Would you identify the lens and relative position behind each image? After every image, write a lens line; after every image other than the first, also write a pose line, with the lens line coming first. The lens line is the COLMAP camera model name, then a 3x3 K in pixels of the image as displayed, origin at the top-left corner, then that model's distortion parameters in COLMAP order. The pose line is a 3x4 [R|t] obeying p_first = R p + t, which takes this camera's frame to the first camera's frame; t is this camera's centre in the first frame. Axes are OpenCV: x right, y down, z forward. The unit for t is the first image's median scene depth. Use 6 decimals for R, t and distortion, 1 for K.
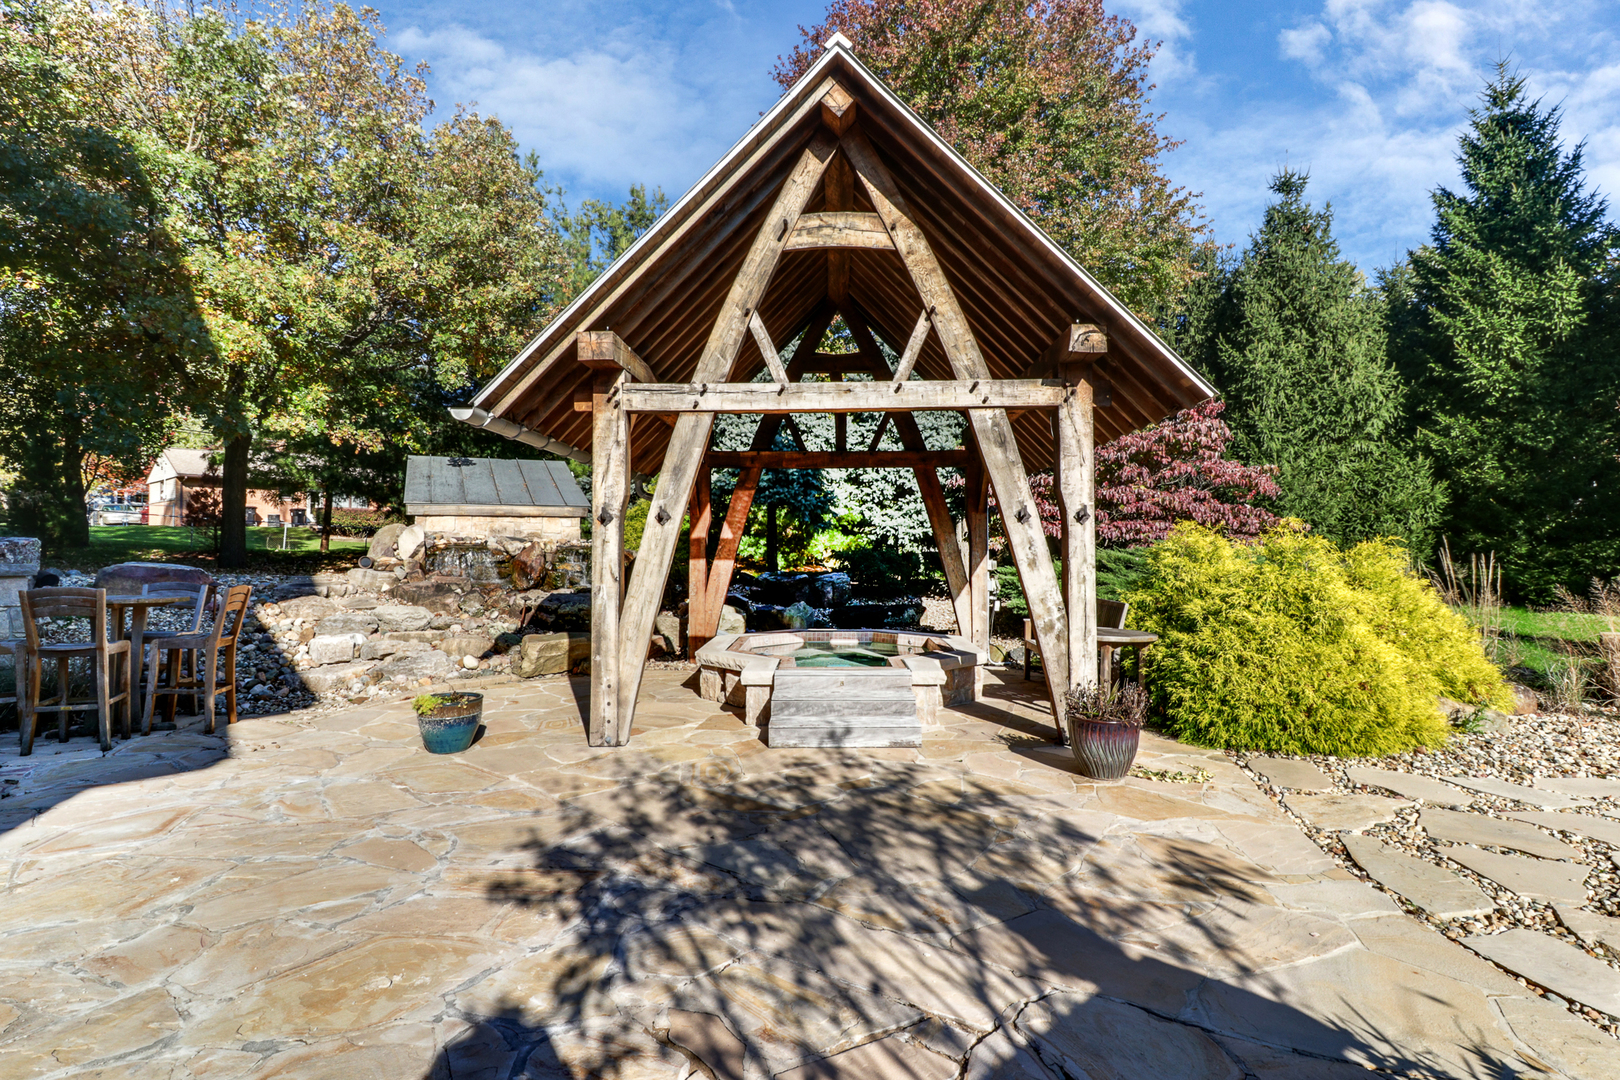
lens RADIAL K [[820.5, 0, 819.5], [0, 820.5, 535.5], [0, 0, 1]] dist [0.011960, -0.004600]
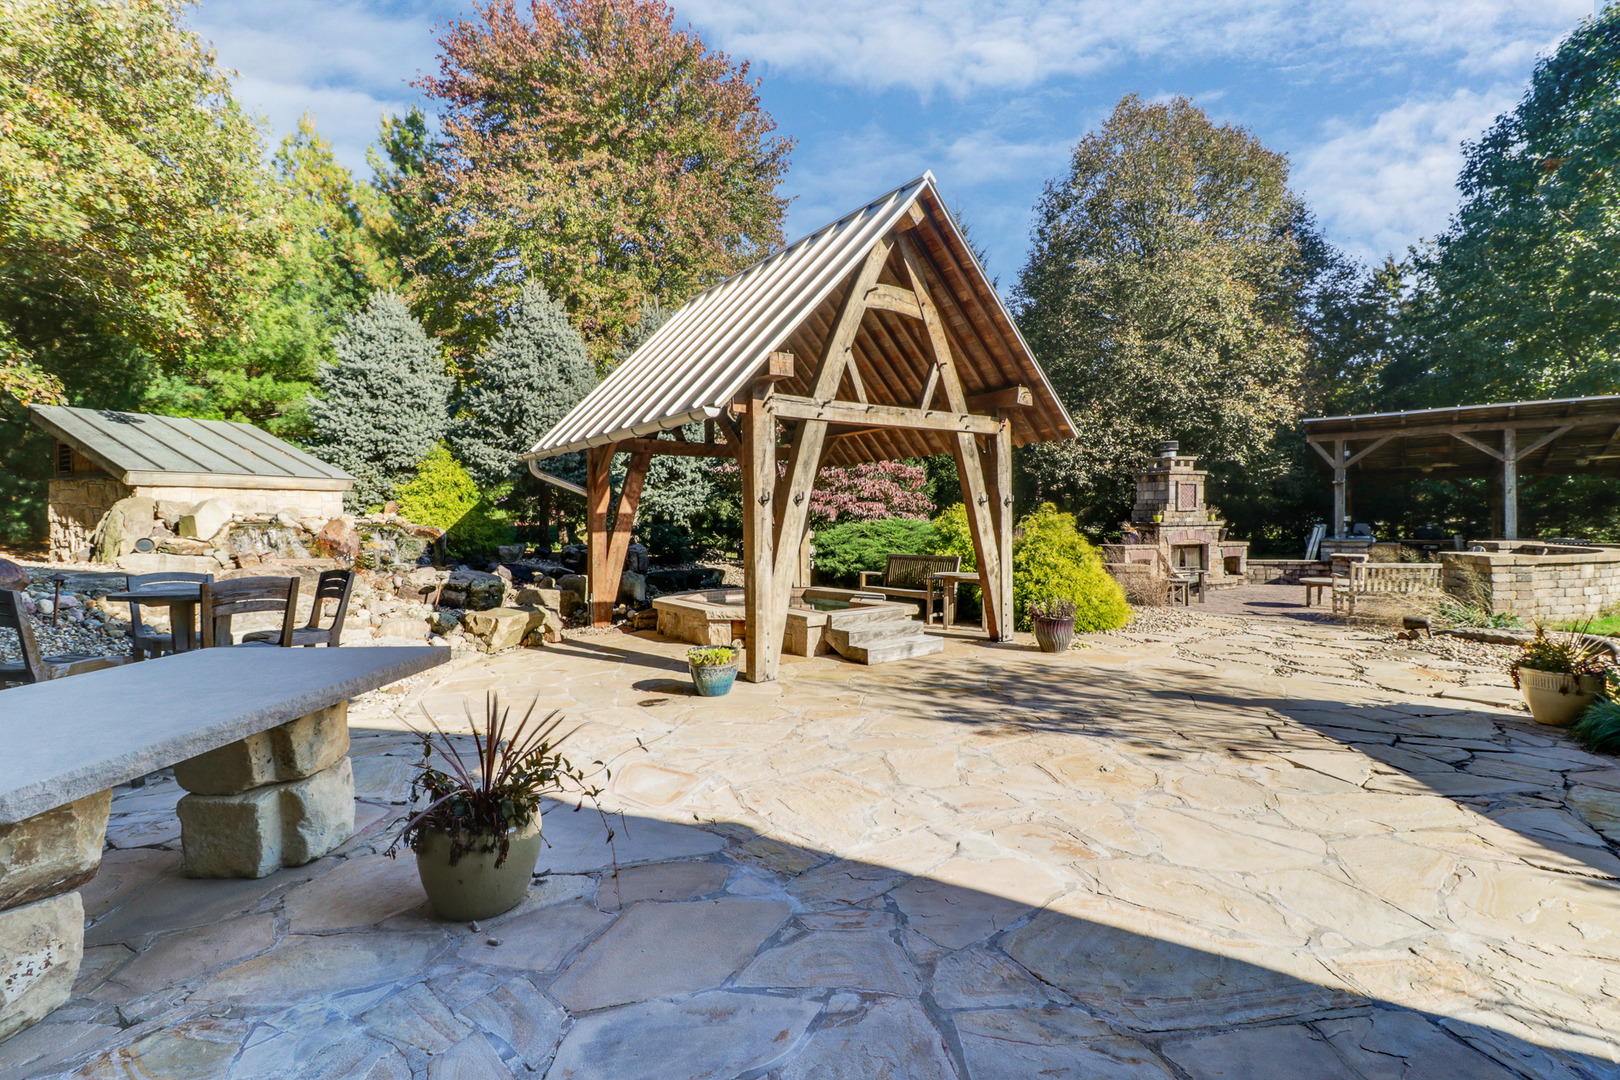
lens RADIAL K [[747.5, 0, 811.8], [0, 747.5, 530.4], [0, 0, 1]] dist [0.014001, -0.001462]
pose [[0.790700, -0.013020, 0.612065, -0.890535], [-0.003198, 0.999672, 0.025397, -0.004193], [-0.612196, -0.022039, 0.790399, 0.052843]]
